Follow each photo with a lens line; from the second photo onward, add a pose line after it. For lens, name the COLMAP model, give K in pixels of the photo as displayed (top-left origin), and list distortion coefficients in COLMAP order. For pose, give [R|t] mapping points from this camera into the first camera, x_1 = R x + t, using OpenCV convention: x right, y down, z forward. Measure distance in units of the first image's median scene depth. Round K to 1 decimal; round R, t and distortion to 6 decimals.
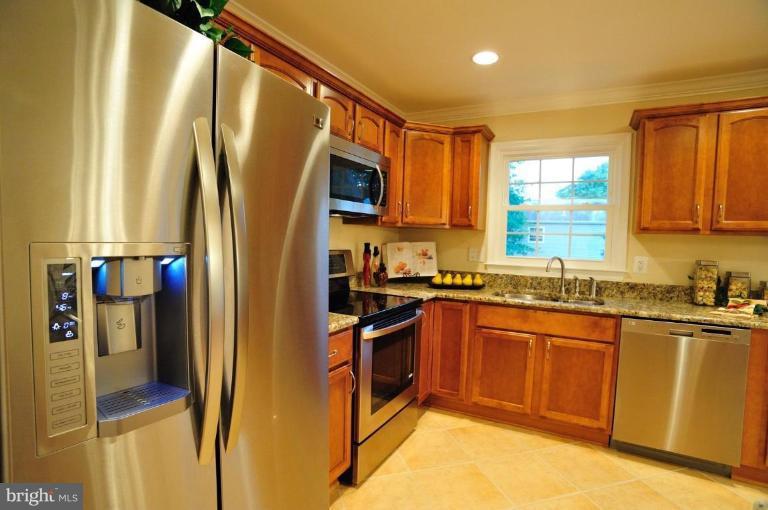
lens RADIAL K [[384.0, 0, 384.0], [0, 384.0, 255.0], [0, 0, 1]] dist [-0.055622, -0.000061]
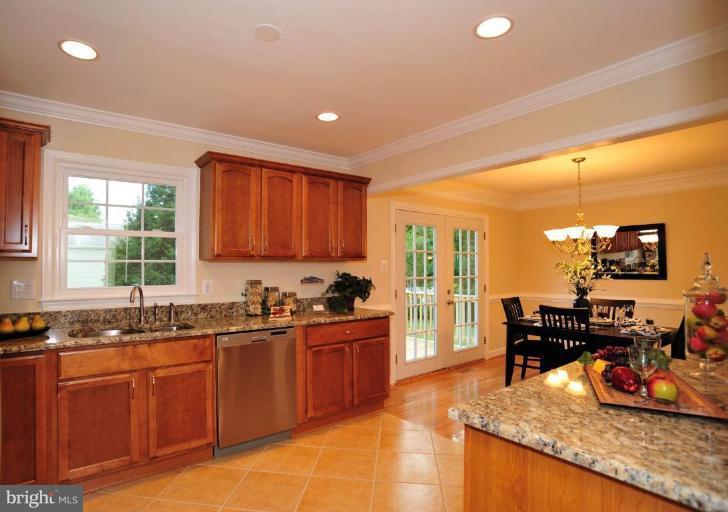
lens RADIAL K [[399.6, 0, 333.2], [0, 399.6, 254.9], [0, 0, 1]] dist [-0.070525, 0.038919]
pose [[0.439153, -0.001629, 0.898411, -0.221981], [0.057185, 0.998021, -0.026143, -0.018154], [-0.896591, 0.062857, 0.438377, 0.131427]]
